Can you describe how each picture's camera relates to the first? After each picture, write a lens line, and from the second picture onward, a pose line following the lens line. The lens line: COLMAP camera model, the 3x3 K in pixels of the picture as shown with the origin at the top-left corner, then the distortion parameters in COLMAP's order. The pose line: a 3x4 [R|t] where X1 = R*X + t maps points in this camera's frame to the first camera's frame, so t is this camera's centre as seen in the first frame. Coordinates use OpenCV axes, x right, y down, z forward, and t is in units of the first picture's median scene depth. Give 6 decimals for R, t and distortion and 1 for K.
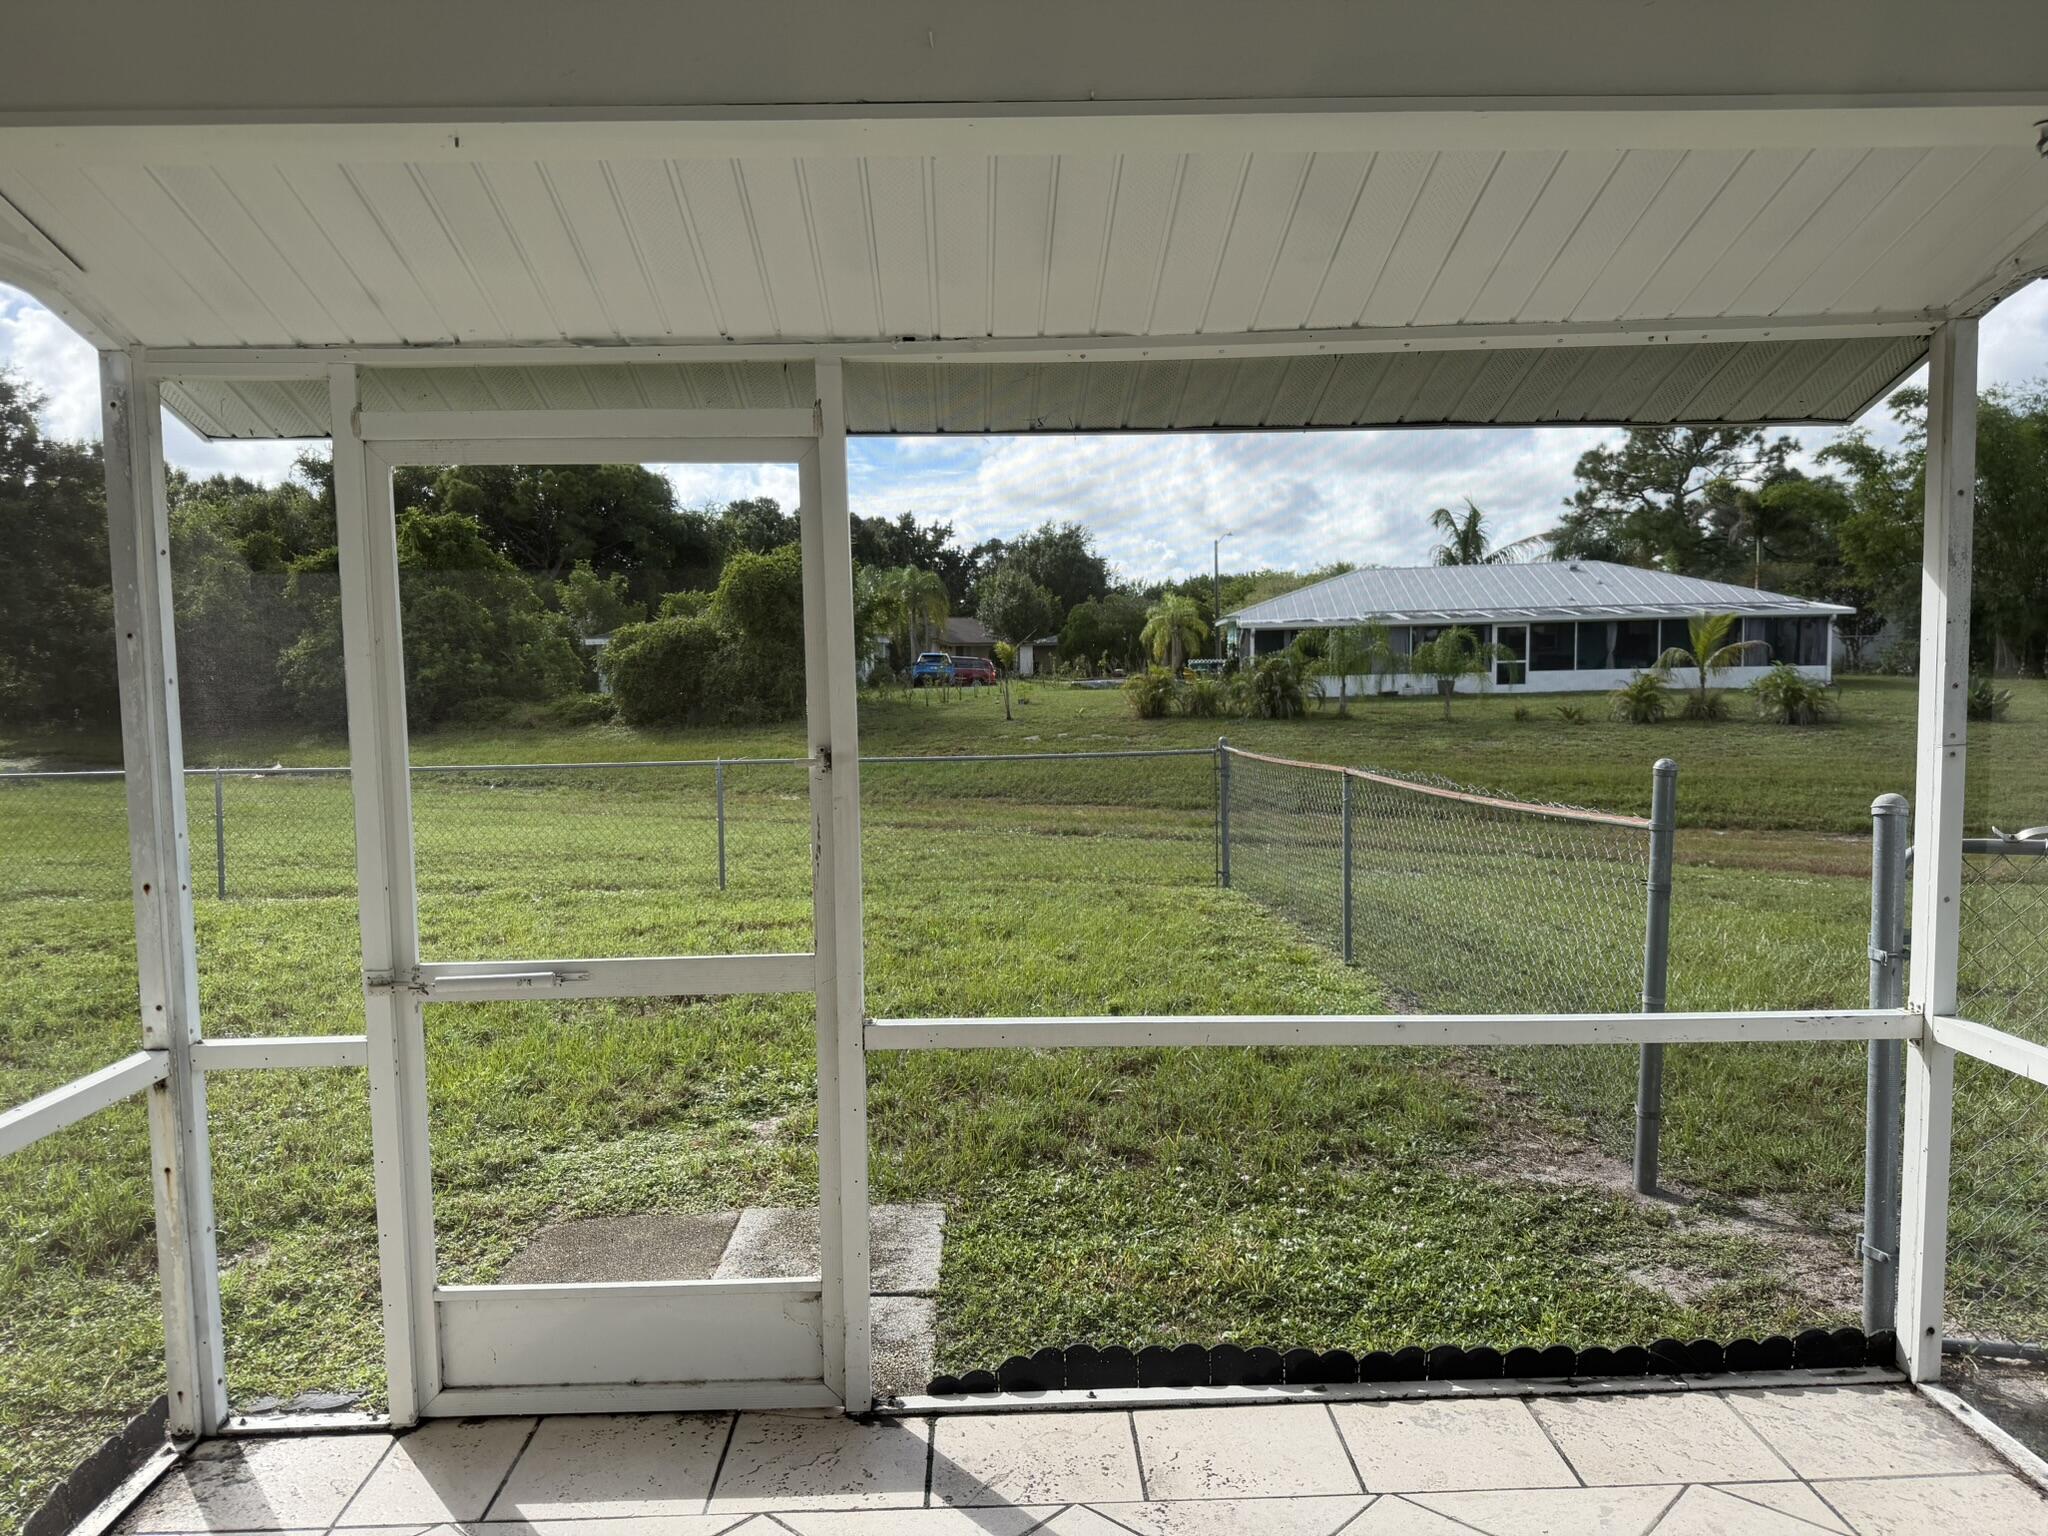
lens RADIAL K [[1441.7, 0, 1024.1], [0, 1441.7, 770.1], [0, 0, 1]] dist [0.048352, -0.065451]
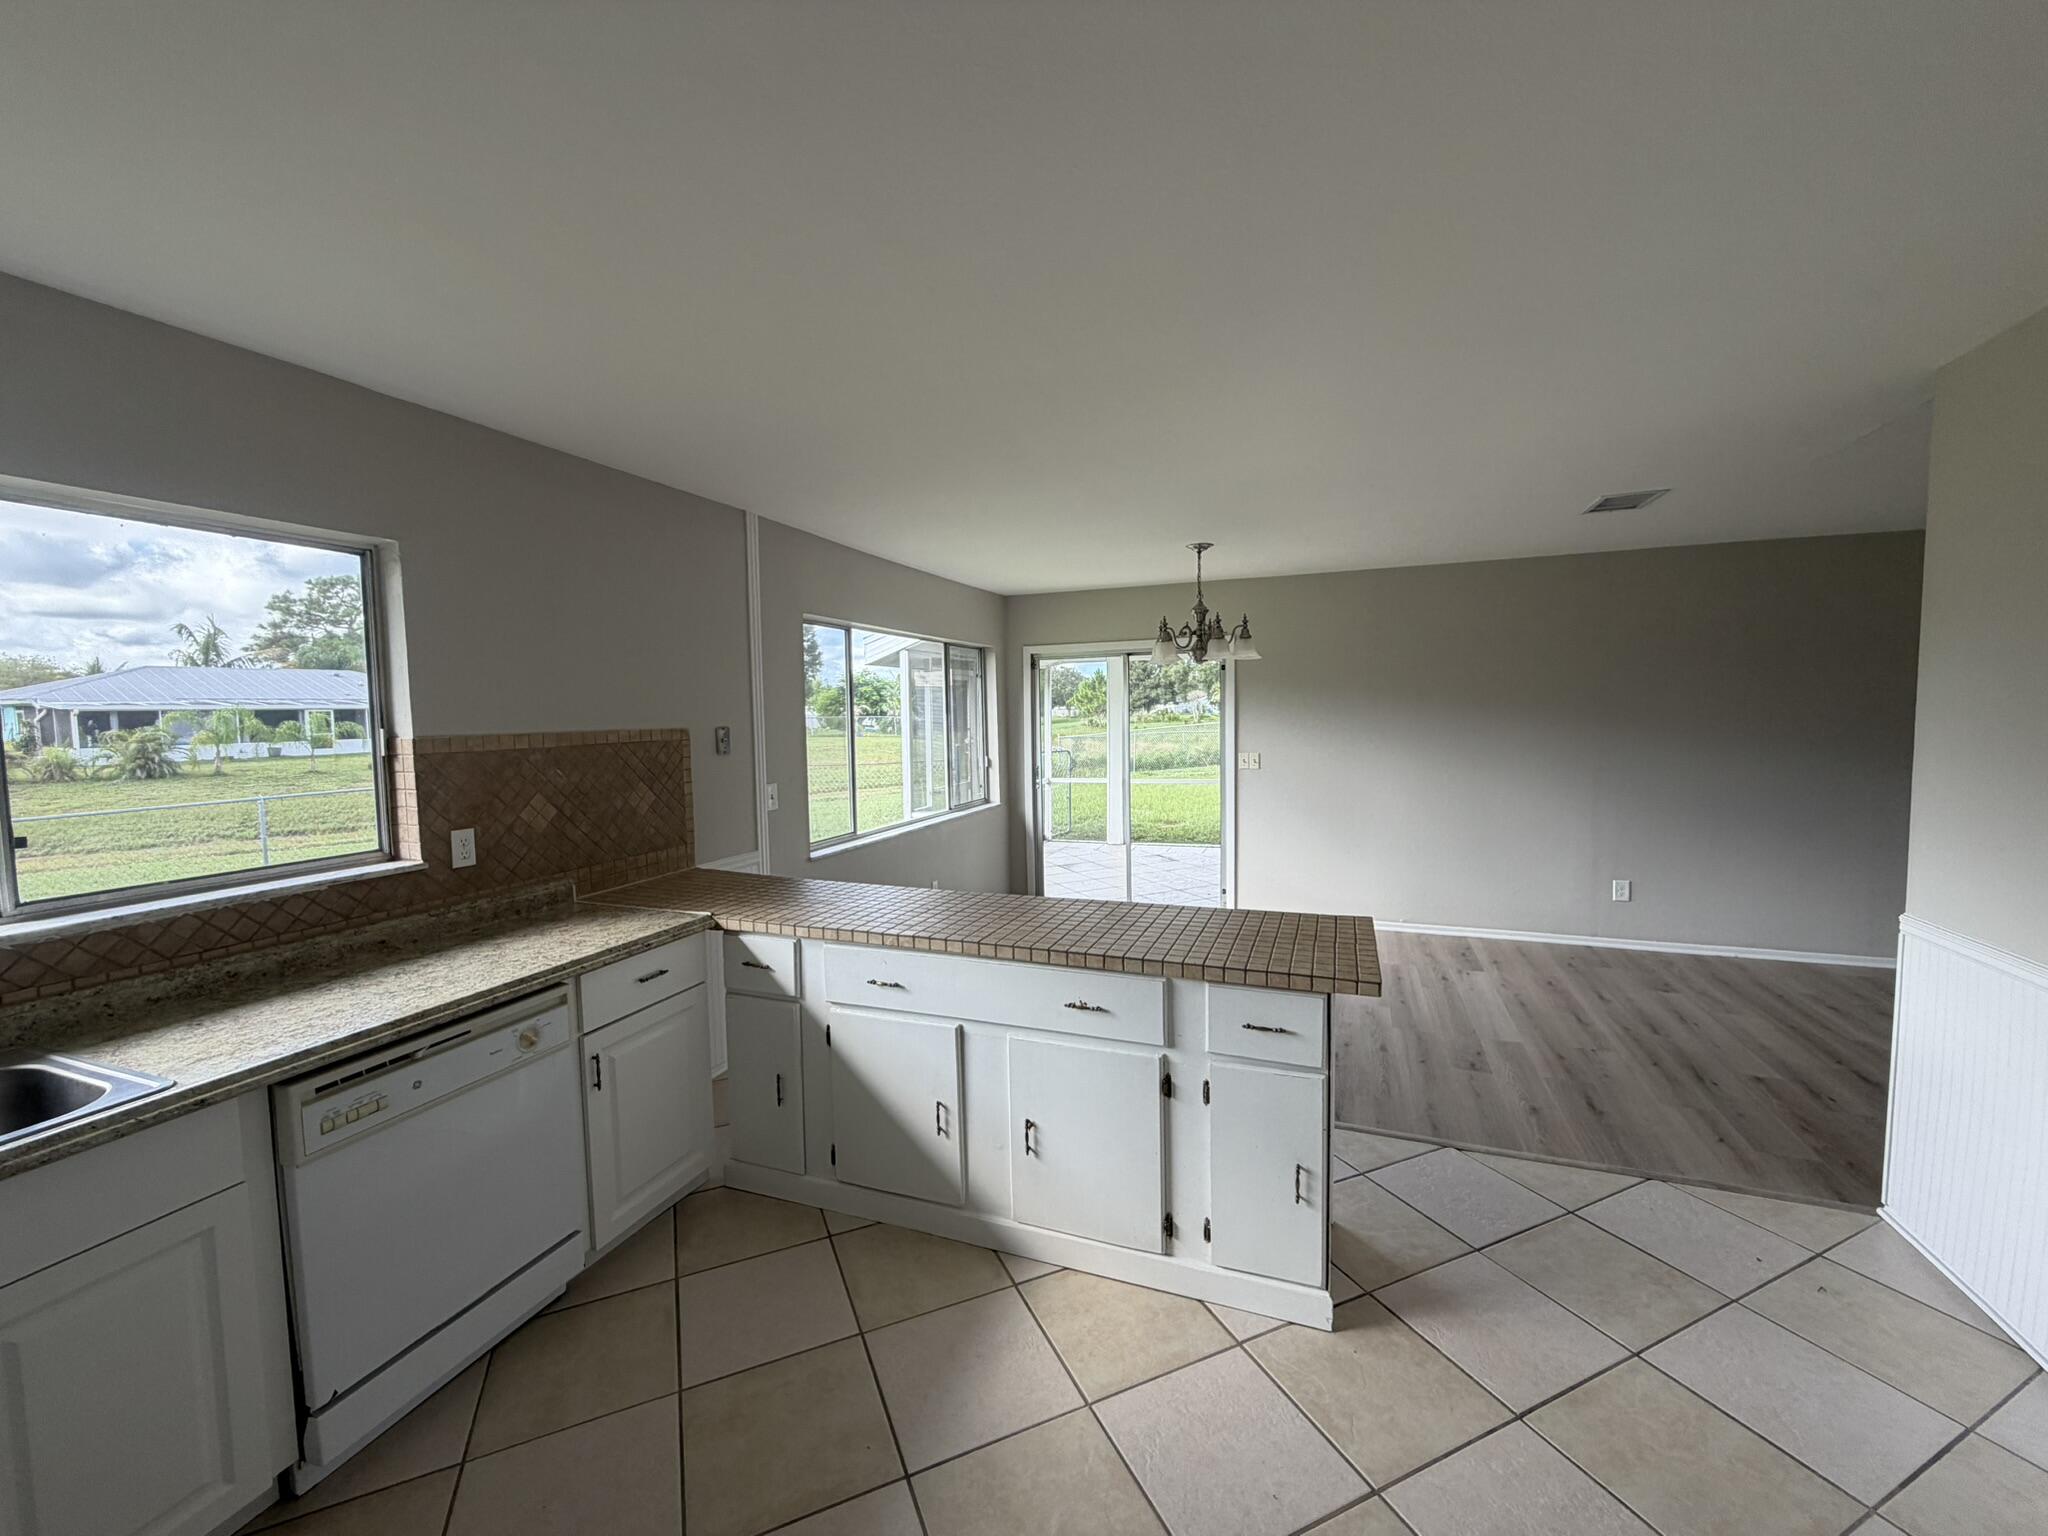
lens RADIAL K [[818.8, 0, 1023.4], [0, 818.8, 764.1], [0, 0, 1]] dist [0.000352, 0.000119]
pose [[0.377866, -0.048582, 0.924585, -1.557740], [0.082940, 0.996384, 0.018458, 0.020466], [-0.922138, 0.069711, 0.380529, -0.126090]]
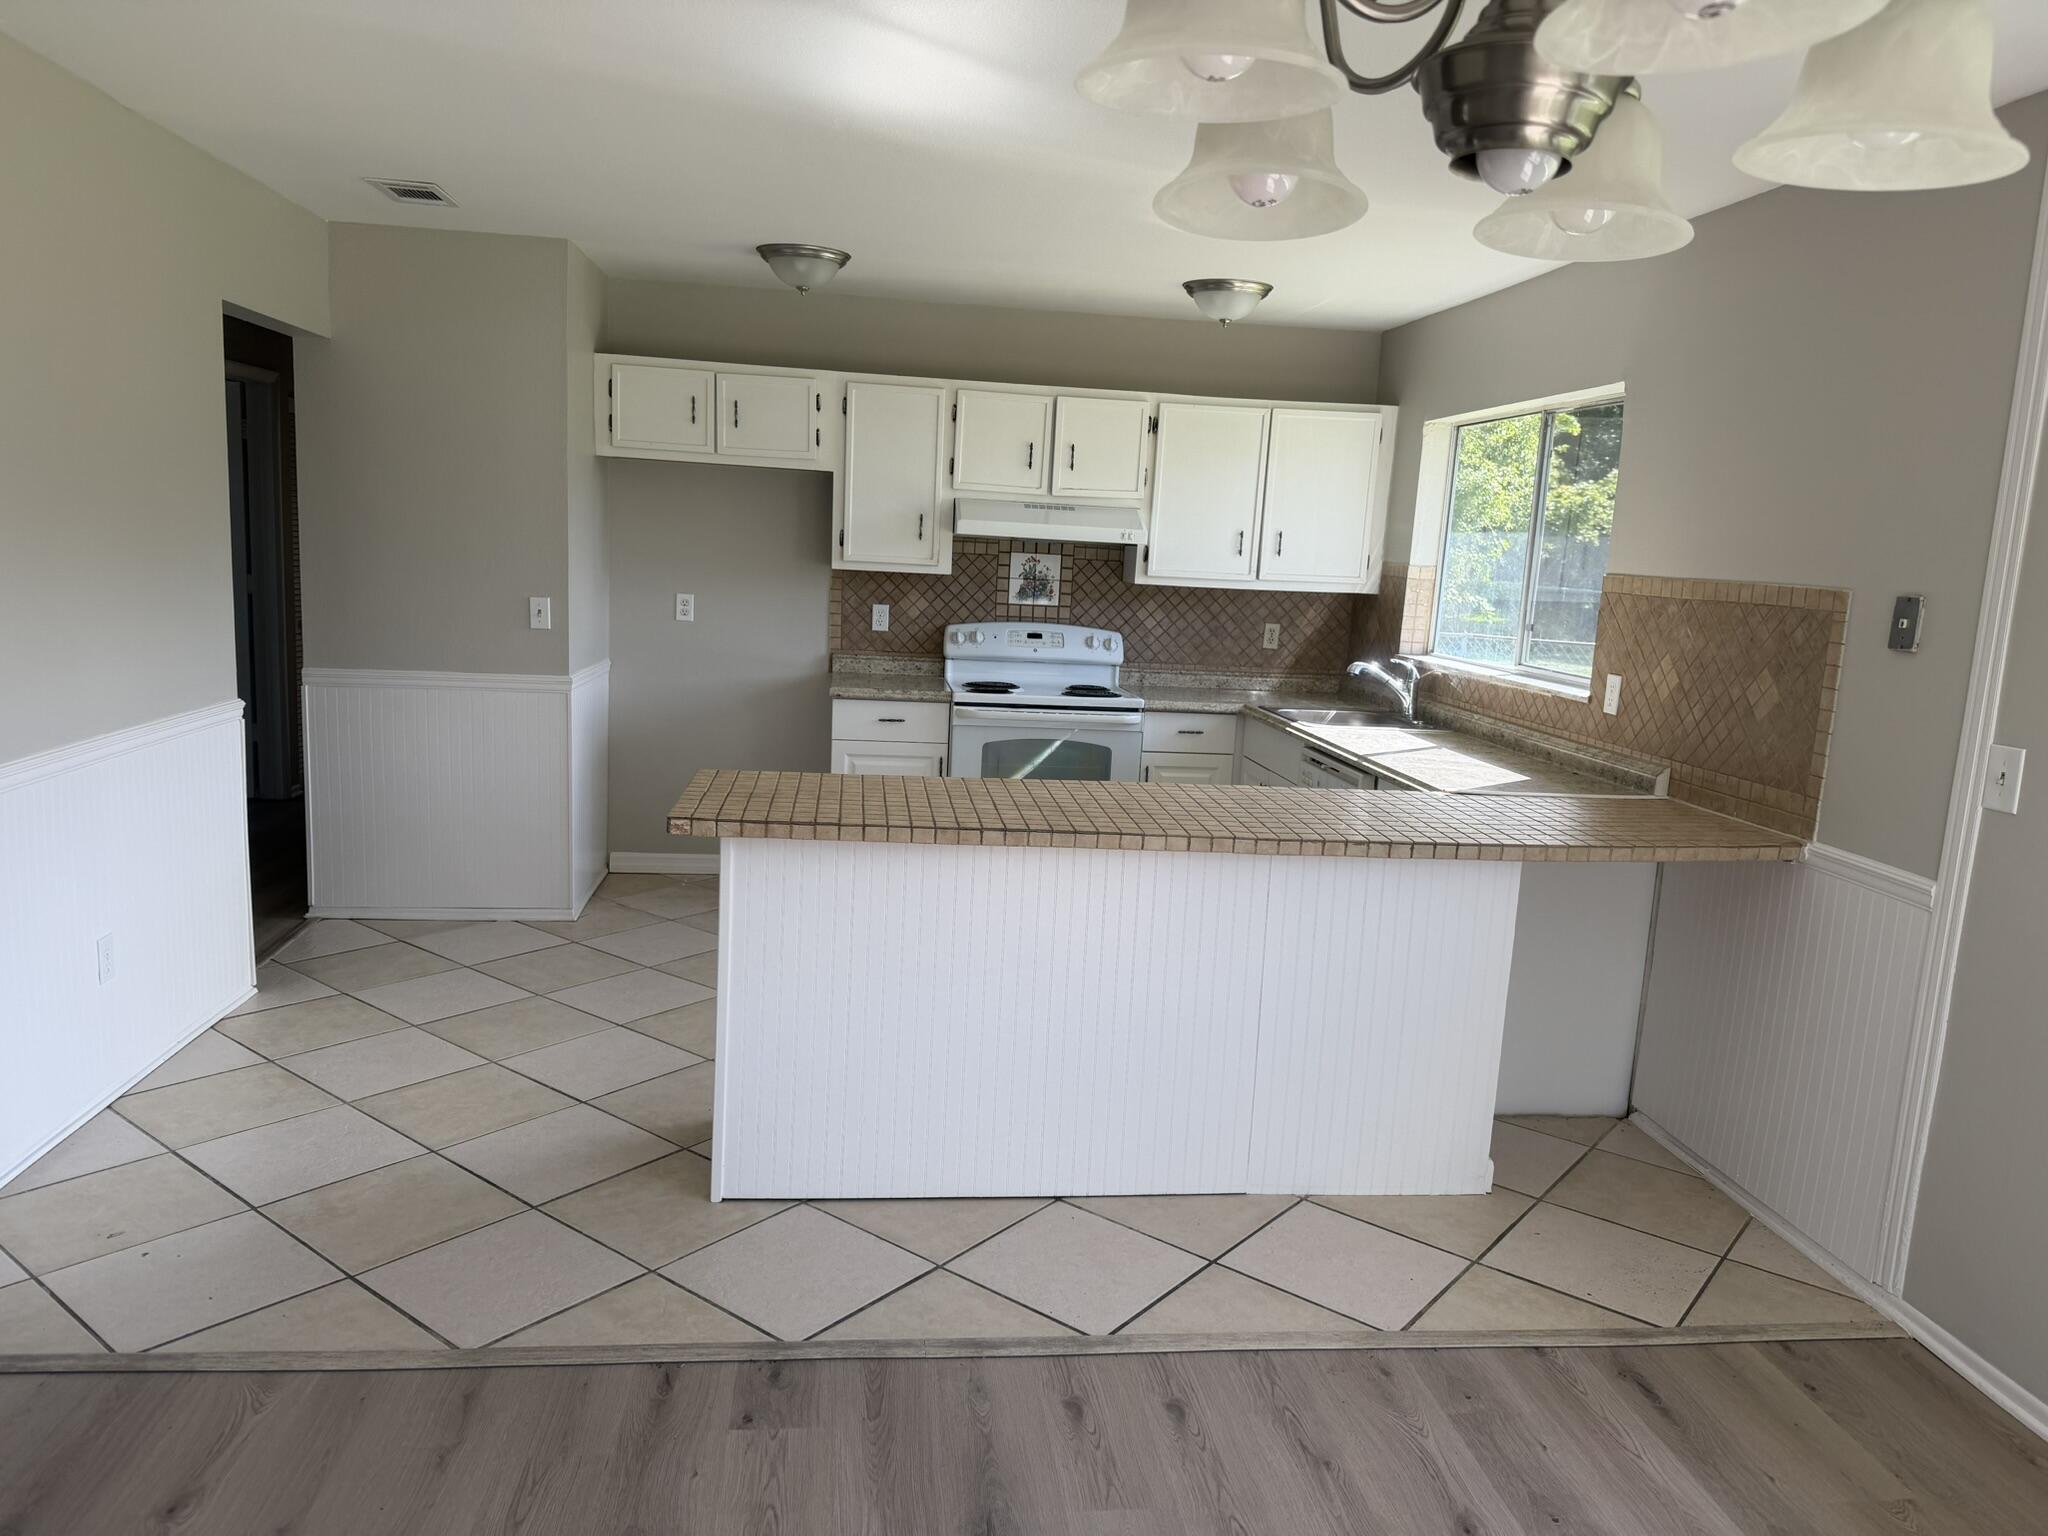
lens RADIAL K [[1441.7, 0, 1027.3], [0, 1441.7, 777.4], [0, 0, 1]] dist [0.048352, -0.065451]
pose [[0.100260, 0.184757, -0.977657, -0.436711], [-0.134919, 0.976056, 0.170619, 0.001242], [0.985771, 0.114798, 0.122787, -0.053371]]
